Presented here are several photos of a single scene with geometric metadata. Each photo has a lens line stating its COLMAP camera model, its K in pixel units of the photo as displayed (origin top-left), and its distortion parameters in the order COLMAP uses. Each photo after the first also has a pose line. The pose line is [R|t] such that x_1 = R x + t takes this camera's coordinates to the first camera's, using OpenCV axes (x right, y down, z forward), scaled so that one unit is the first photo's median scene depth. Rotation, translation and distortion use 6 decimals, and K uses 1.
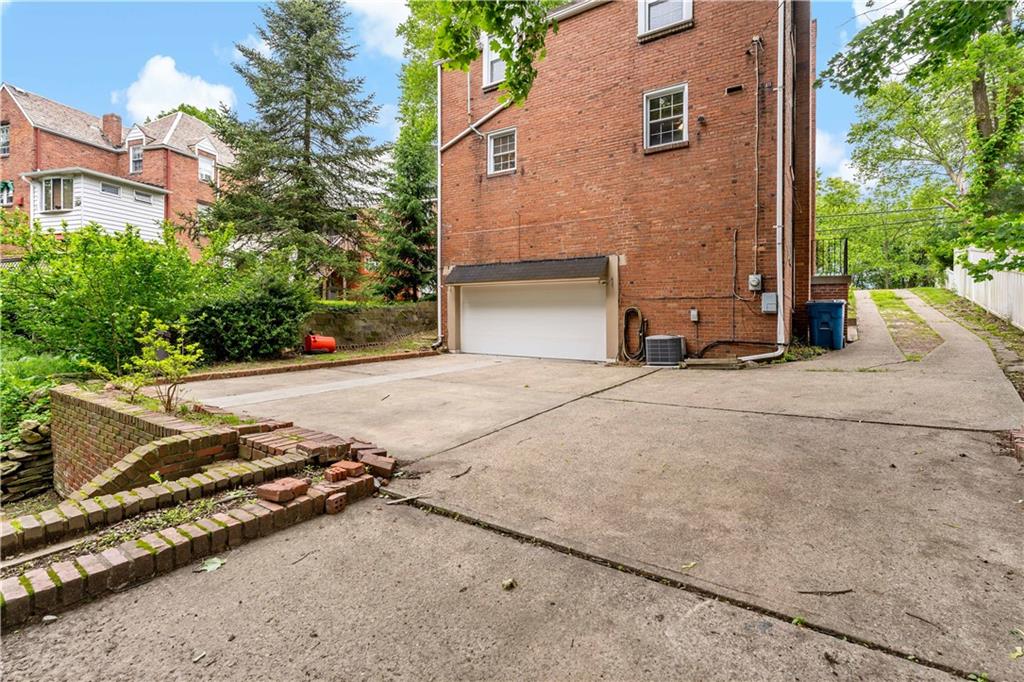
lens RADIAL K [[480.0, 0, 500.7], [0, 480.0, 320.4], [0, 0, 1]] dist [0.002933, 0.000158]
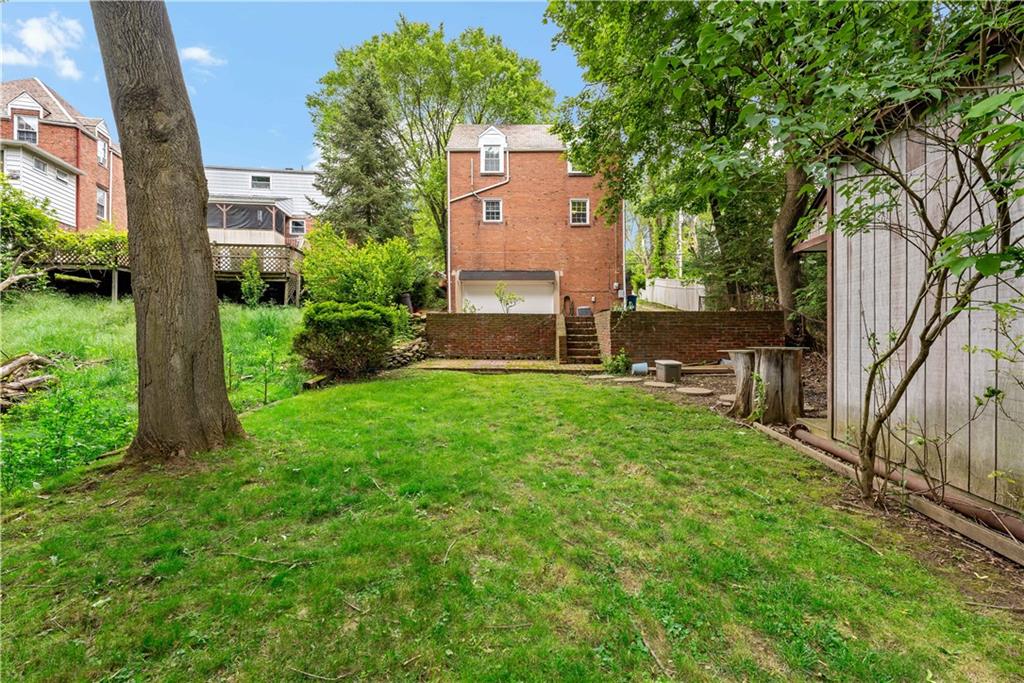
lens RADIAL K [[480.0, 0, 515.9], [0, 480.0, 339.2], [0, 0, 1]] dist [0.002933, 0.000158]
pose [[0.840895, -0.006863, 0.541154, -0.966283], [0.002136, 0.999954, 0.009363, 0.133152], [-0.541193, -0.006717, 0.840871, -0.633291]]
